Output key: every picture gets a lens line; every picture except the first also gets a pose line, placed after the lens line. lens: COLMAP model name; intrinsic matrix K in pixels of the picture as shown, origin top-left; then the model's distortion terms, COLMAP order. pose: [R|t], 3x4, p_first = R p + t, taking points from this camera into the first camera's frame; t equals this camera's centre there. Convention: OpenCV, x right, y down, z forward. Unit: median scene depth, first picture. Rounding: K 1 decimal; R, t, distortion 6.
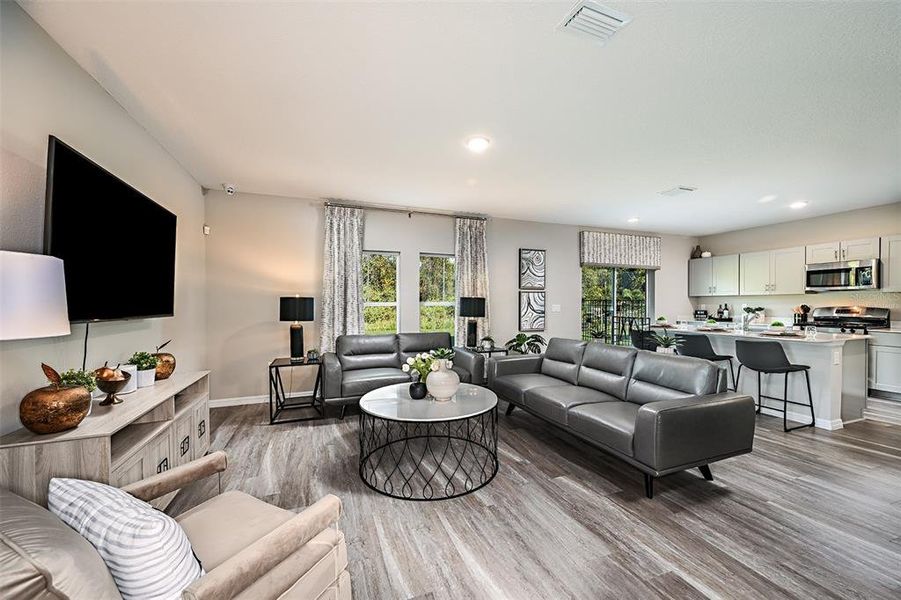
lens RADIAL K [[349.4, 0, 451.3], [0, 349.4, 305.2], [0, 0, 1]] dist [0.000683, 0.000125]
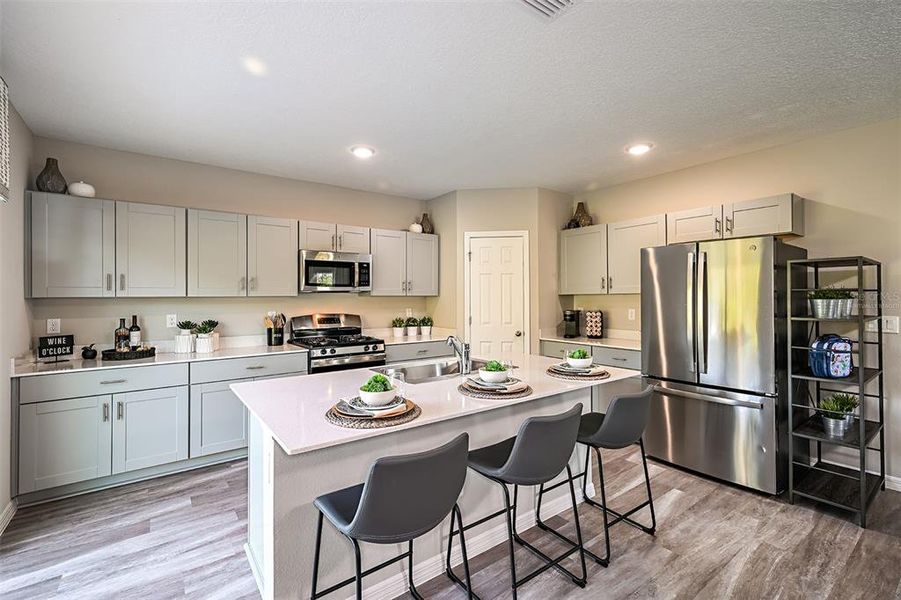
lens RADIAL K [[401.3, 0, 451.5], [0, 401.3, 293.4], [0, 0, 1]] dist [0.002982, 0.000320]
pose [[-0.284270, 0.009280, 0.958699, 0.201393], [0.011249, 0.999917, -0.006343, -0.024576], [-0.958678, 0.008982, -0.284350, 0.778060]]
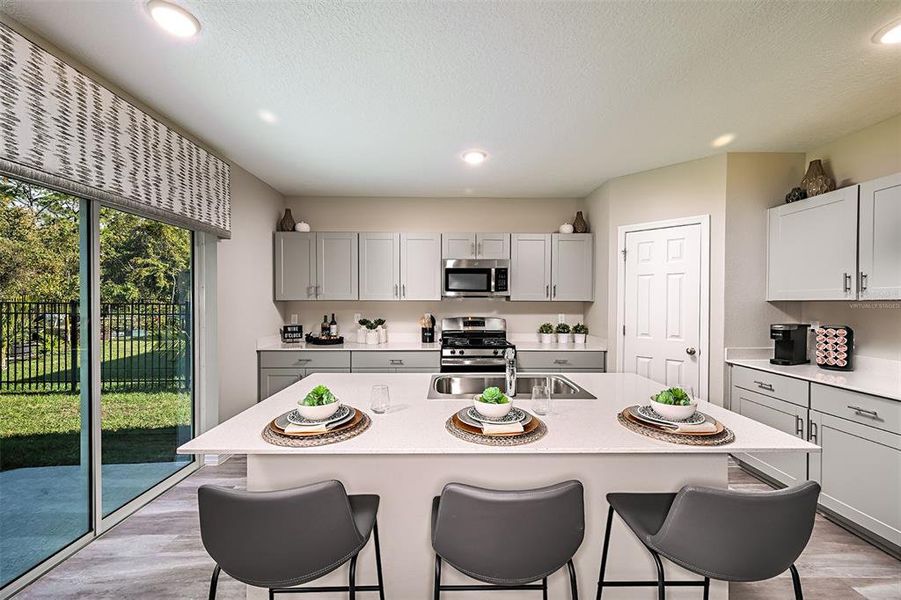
lens RADIAL K [[349.4, 0, 451.3], [0, 349.4, 305.2], [0, 0, 1]] dist [0.000683, 0.000125]
pose [[0.337479, -0.007782, 0.941301, 0.291237], [0.002647, 0.999970, 0.007318, -0.023313], [-0.941330, 0.000022, 0.337489, 0.614125]]
